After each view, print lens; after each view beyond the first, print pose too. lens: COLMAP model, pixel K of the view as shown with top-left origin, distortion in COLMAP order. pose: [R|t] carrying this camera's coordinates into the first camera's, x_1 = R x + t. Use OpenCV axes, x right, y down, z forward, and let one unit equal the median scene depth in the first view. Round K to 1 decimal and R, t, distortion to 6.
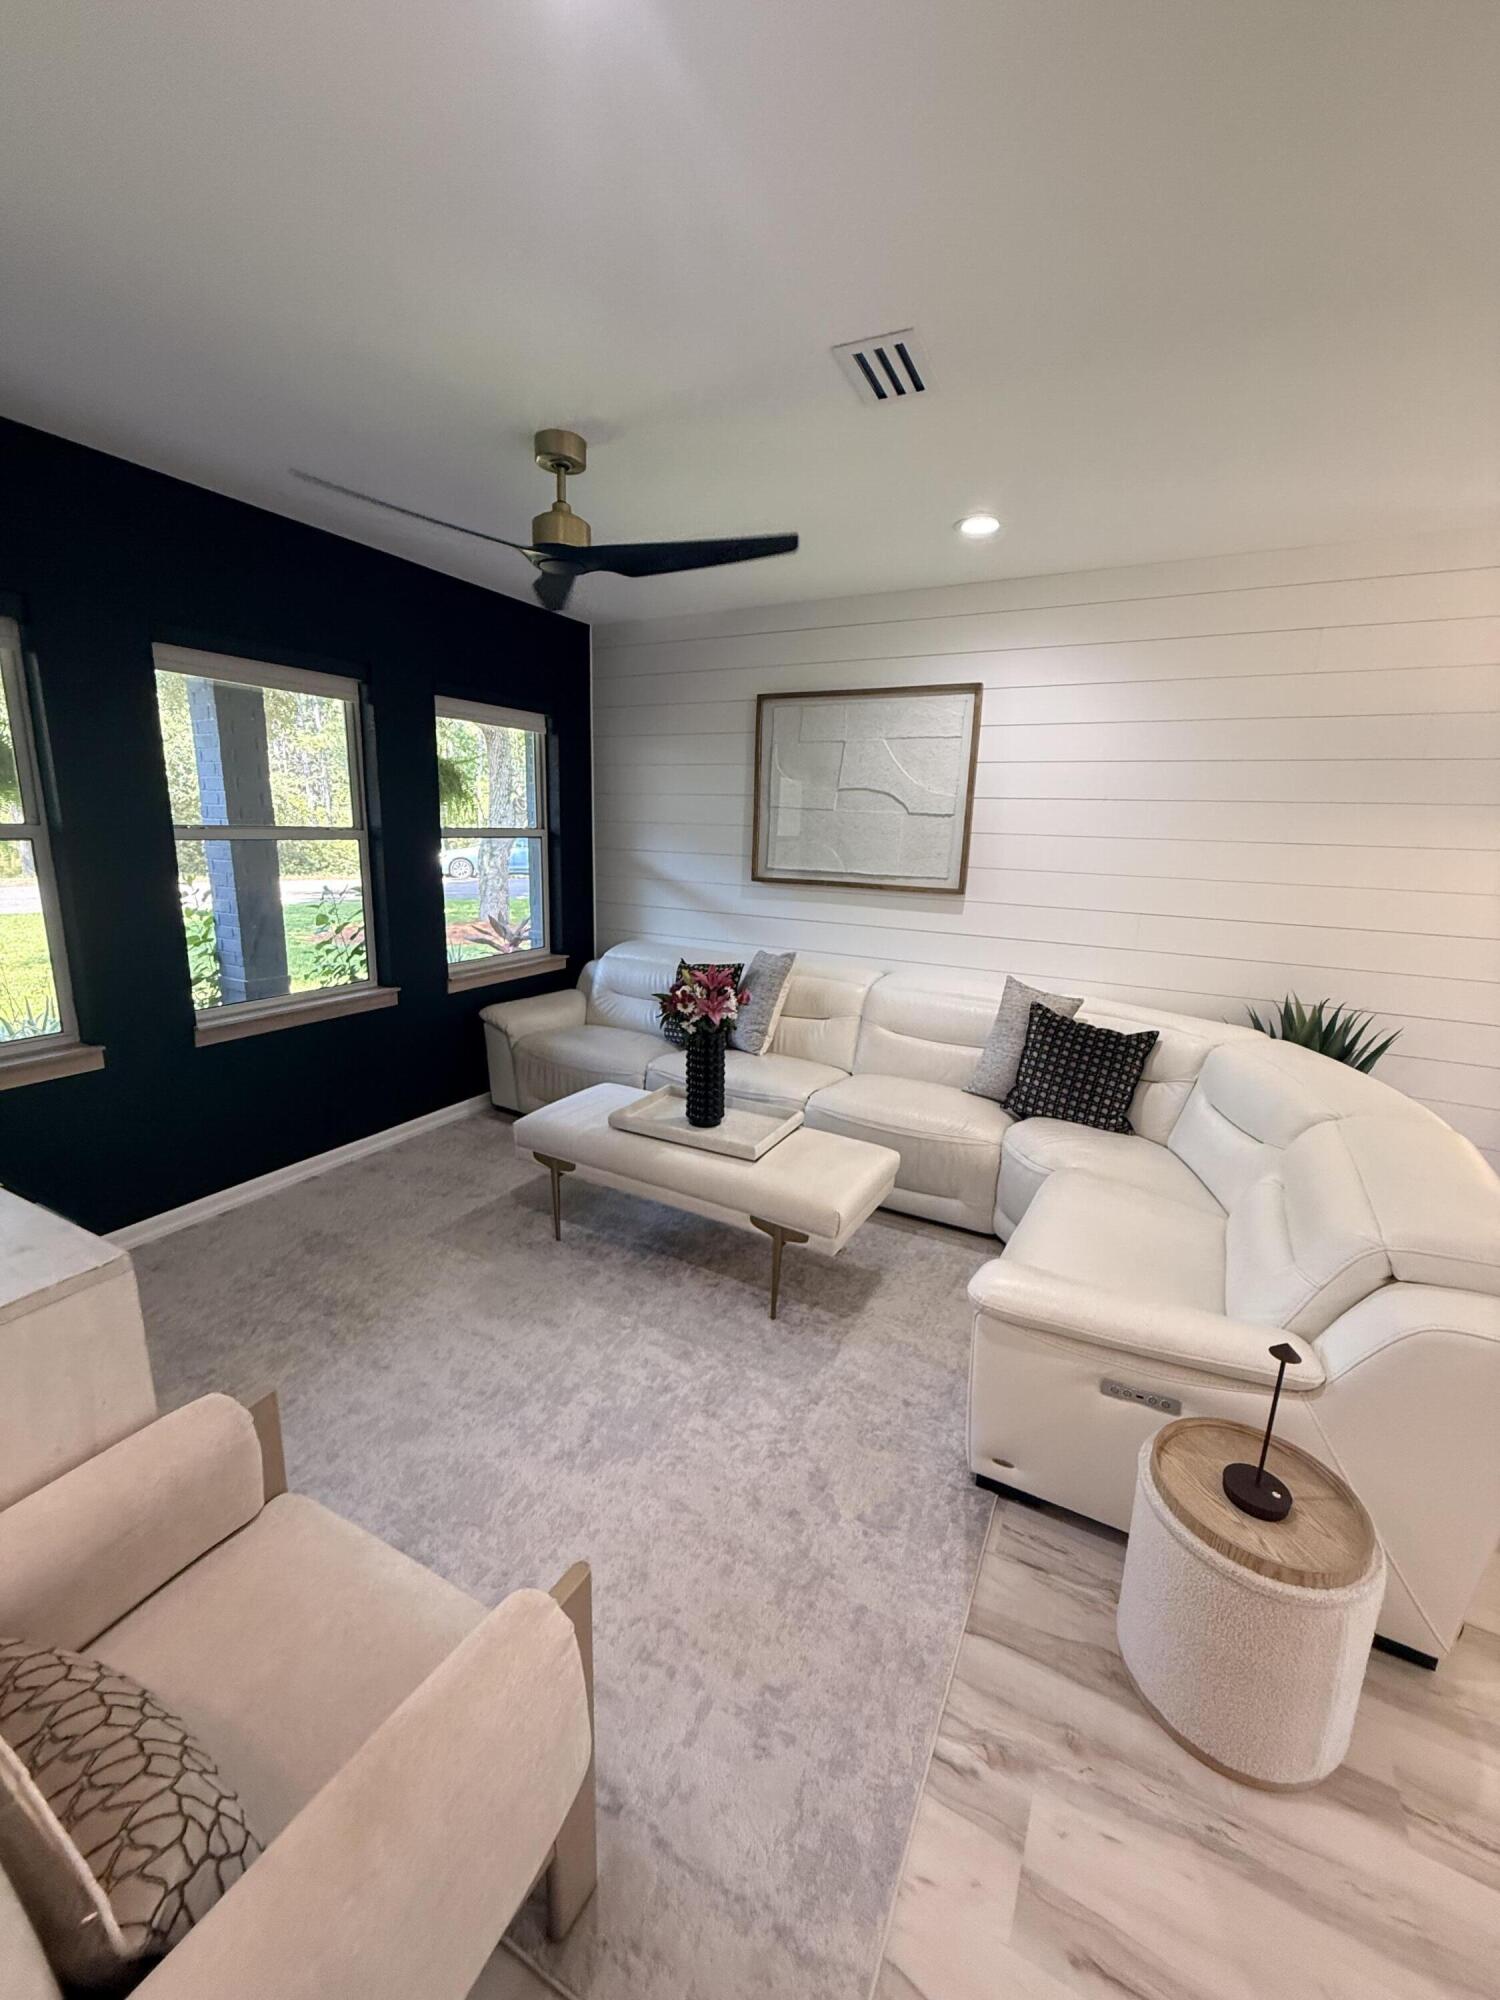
lens RADIAL K [[797.6, 0, 746.4], [0, 797.6, 995.0], [0, 0, 1]] dist [0.001437, 0.000146]
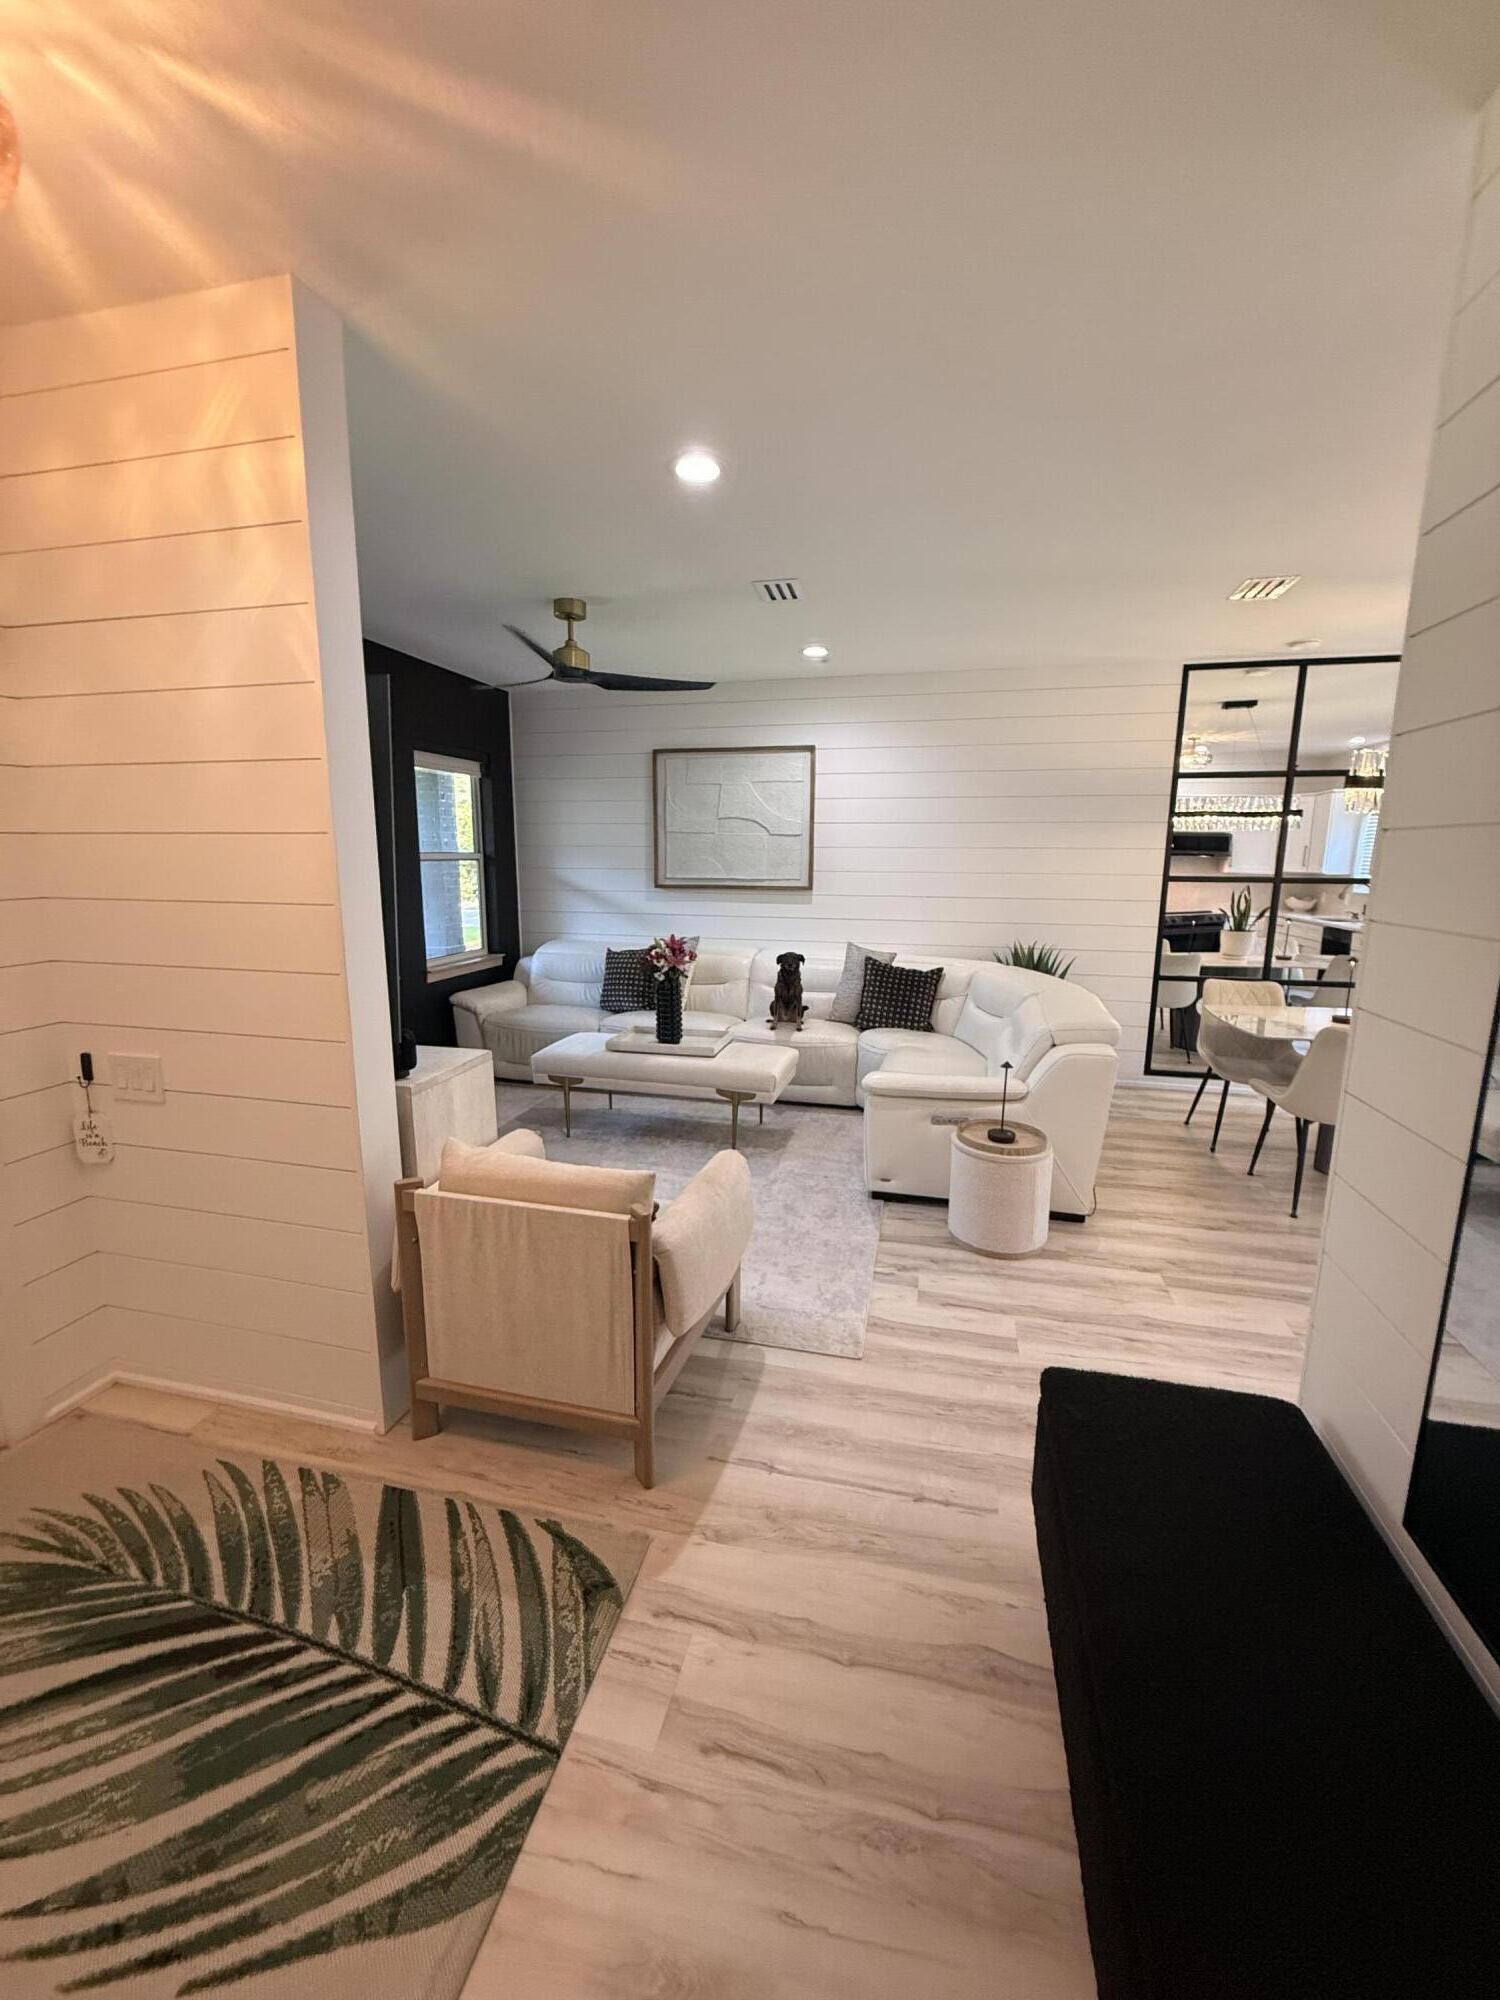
lens RADIAL K [[797.6, 0, 746.4], [0, 797.6, 995.0], [0, 0, 1]] dist [0.001437, 0.000146]
pose [[0.969202, -0.065441, 0.237414, -0.238913], [0.073233, 0.997023, -0.024143, 0.108068], [-0.235127, 0.040786, 0.971108, -0.437757]]
